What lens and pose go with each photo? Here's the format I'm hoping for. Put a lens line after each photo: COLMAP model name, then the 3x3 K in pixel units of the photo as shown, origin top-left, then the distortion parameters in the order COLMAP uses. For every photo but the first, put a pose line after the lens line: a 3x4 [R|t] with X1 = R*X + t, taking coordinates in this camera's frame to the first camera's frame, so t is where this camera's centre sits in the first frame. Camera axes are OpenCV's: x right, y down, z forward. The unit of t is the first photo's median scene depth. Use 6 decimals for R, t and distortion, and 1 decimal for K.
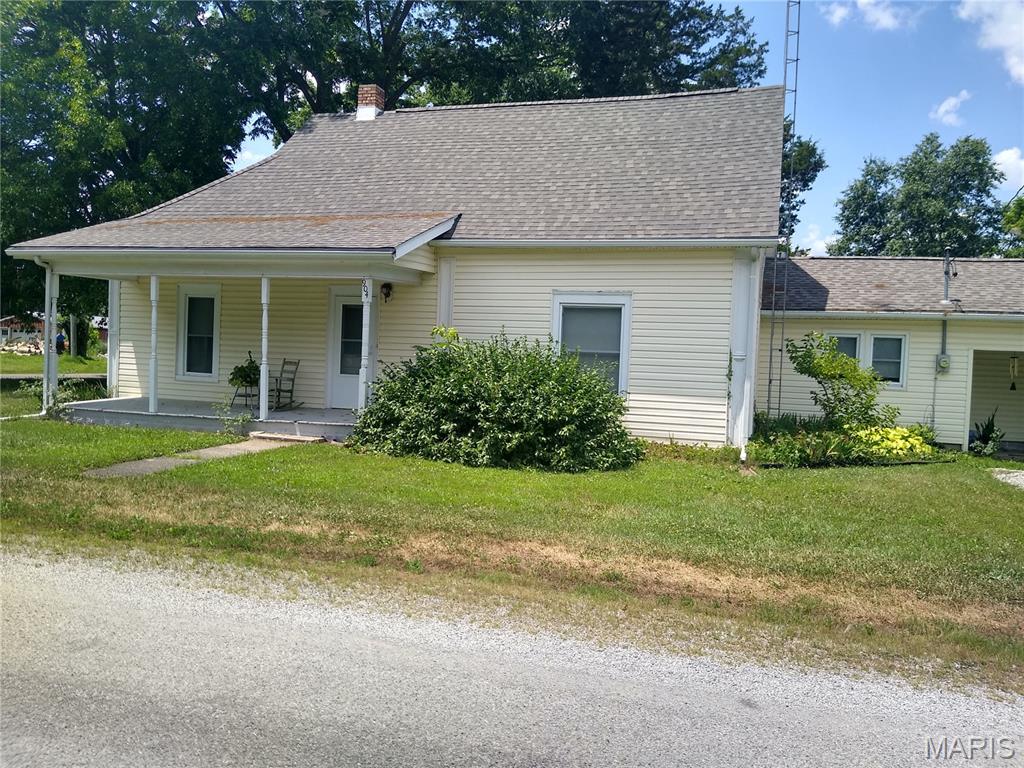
lens RADIAL K [[805.8, 0, 512.0], [0, 805.8, 384.0], [0, 0, 1]] dist [0.105978, -0.171045]
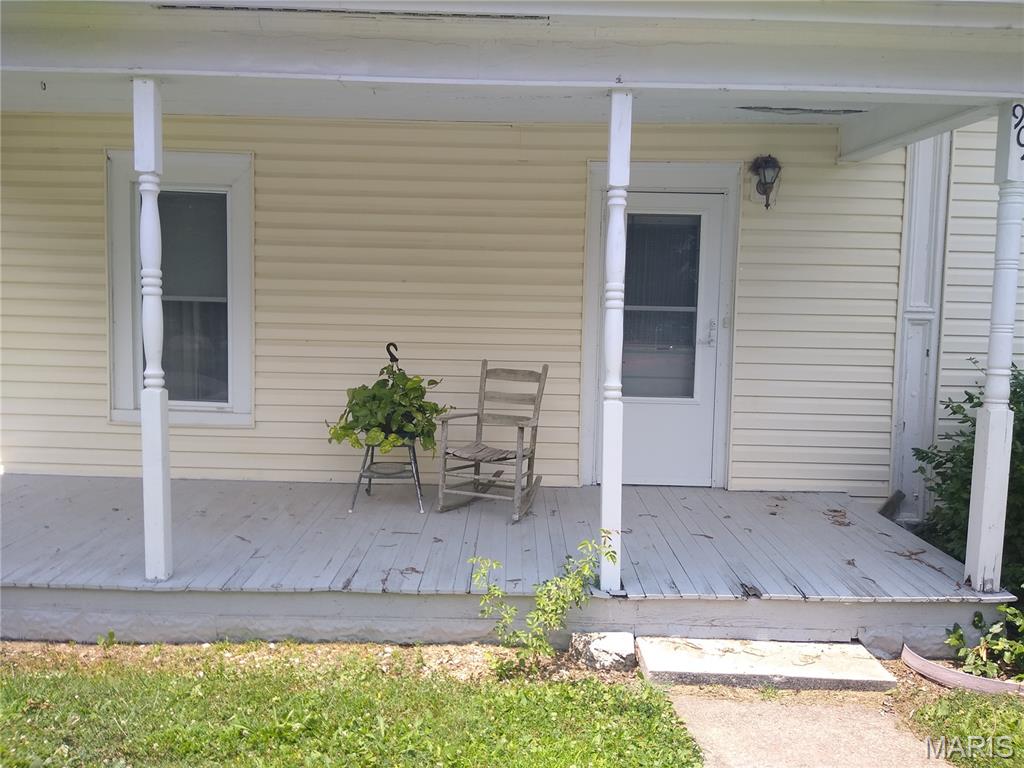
lens RADIAL K [[805.8, 0, 512.0], [0, 805.8, 384.0], [0, 0, 1]] dist [0.105978, -0.171045]
pose [[0.953911, -0.039198, 0.297518, -0.310497], [0.023373, 0.998125, 0.056563, -0.033992], [-0.299177, -0.047002, 0.953039, 0.535210]]
